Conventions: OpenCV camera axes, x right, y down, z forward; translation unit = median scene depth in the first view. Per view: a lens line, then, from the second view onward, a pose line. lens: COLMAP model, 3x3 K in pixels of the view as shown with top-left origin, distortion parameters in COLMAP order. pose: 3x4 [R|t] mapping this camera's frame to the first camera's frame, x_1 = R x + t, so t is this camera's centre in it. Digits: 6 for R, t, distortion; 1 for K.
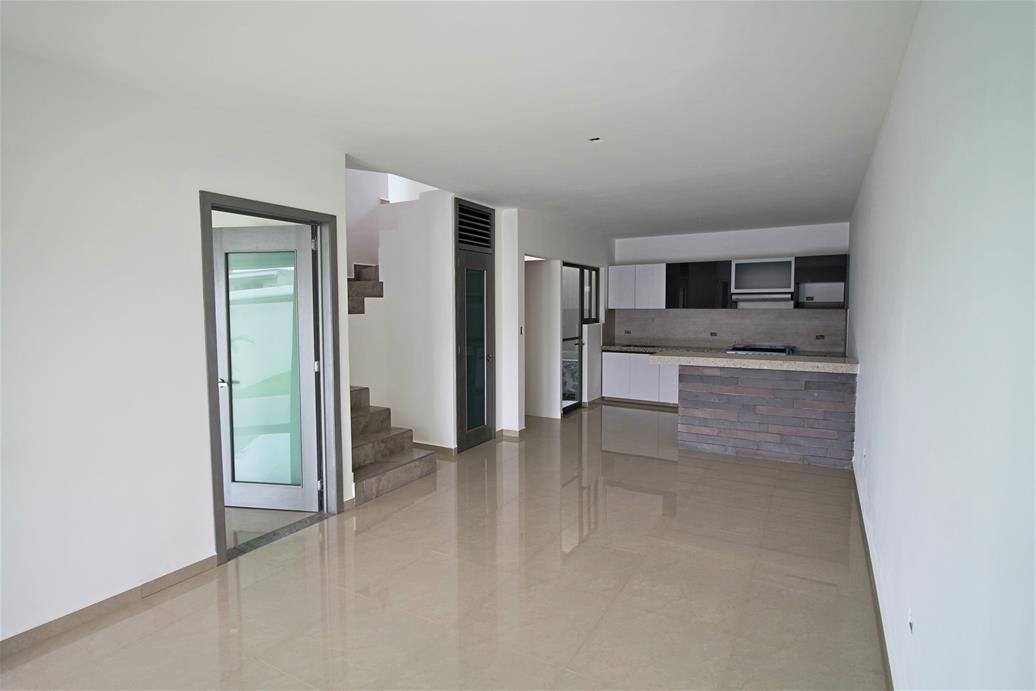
lens RADIAL K [[533.3, 0, 517.6], [0, 533.3, 344.5], [0, 0, 1]] dist [0.001950, -0.005273]
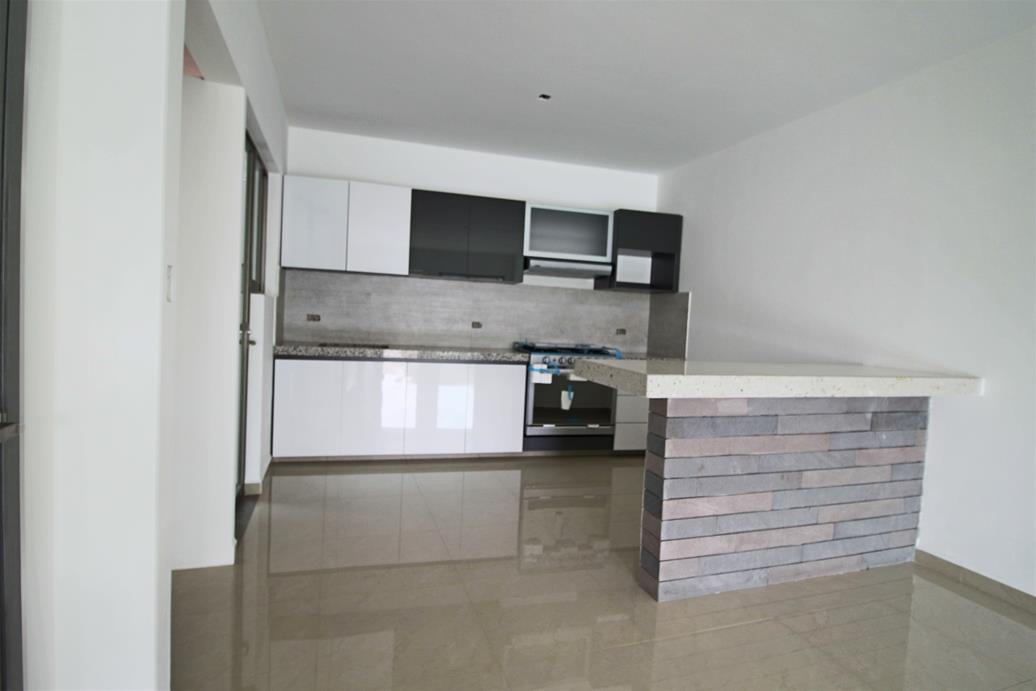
lens RADIAL K [[533.3, 0, 525.2], [0, 533.3, 338.7], [0, 0, 1]] dist [0.001950, -0.005273]
pose [[0.648458, 0.002399, 0.761247, -0.054838], [0.001410, 0.999990, -0.004352, -0.001495], [-0.761249, 0.003896, 0.648448, 0.641615]]
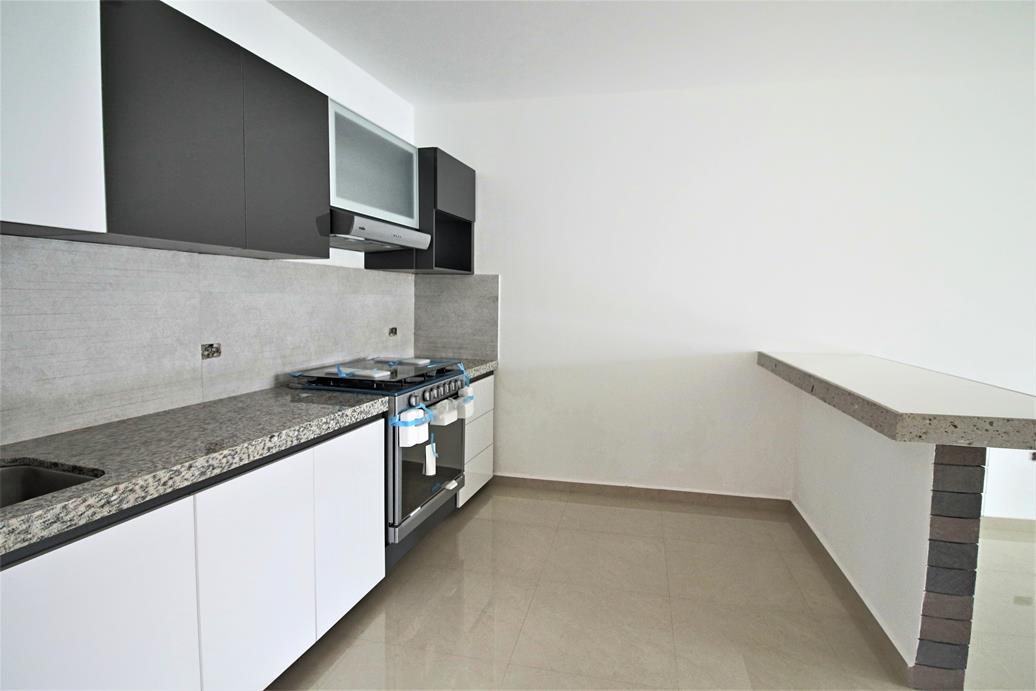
lens RADIAL K [[533.3, 0, 516.3], [0, 533.3, 341.4], [0, 0, 1]] dist [0.001950, -0.005273]
pose [[-0.300034, -0.079635, 0.950599, 0.078255], [0.056930, 0.993238, 0.101175, -0.047216], [-0.952228, 0.084473, -0.293472, 1.041854]]
